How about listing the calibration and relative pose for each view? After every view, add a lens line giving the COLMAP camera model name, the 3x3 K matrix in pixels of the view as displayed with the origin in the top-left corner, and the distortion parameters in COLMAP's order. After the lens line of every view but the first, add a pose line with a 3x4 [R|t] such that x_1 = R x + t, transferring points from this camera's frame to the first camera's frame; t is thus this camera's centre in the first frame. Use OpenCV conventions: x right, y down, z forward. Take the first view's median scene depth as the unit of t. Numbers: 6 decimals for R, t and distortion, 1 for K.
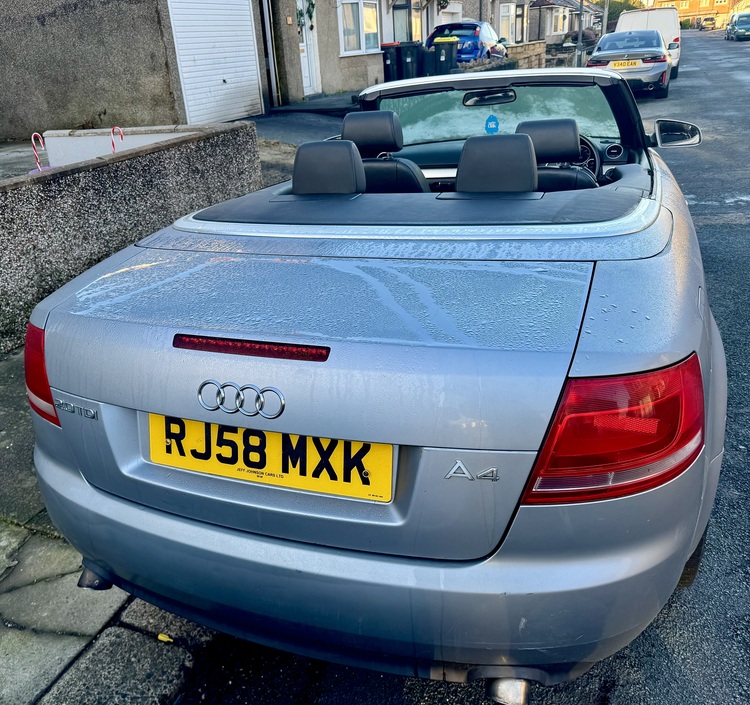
lens RADIAL K [[696.6, 0, 347.2], [0, 696.6, 342.7], [0, 0, 1]] dist [-0.012643, 0.000000]
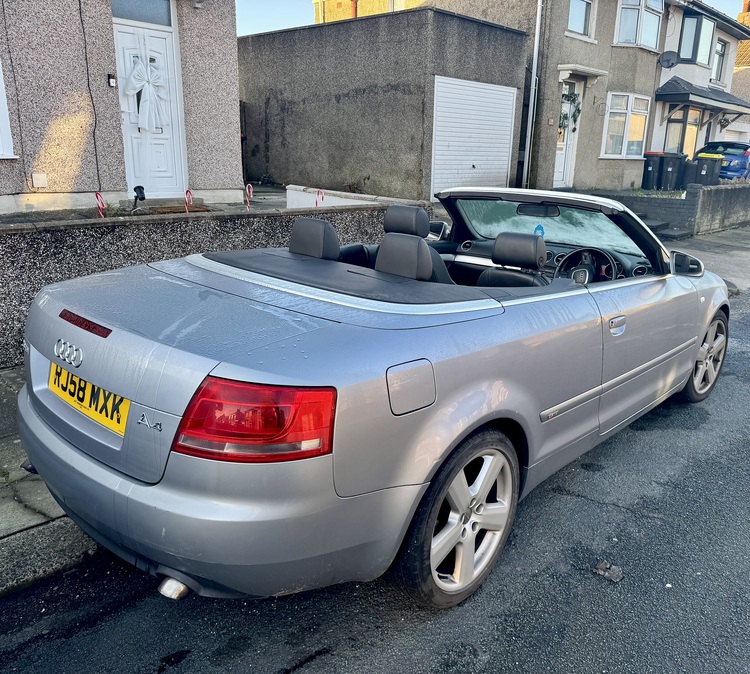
lens RADIAL K [[642.7, 0, 402.4], [0, 642.7, 331.4], [0, 0, 1]] dist [0.035112, -0.064051]
pose [[0.941444, 0.201084, -0.270643, 0.546338], [-0.229393, 0.970280, -0.077048, -0.016855], [0.247107, 0.134620, 0.959591, -0.145213]]
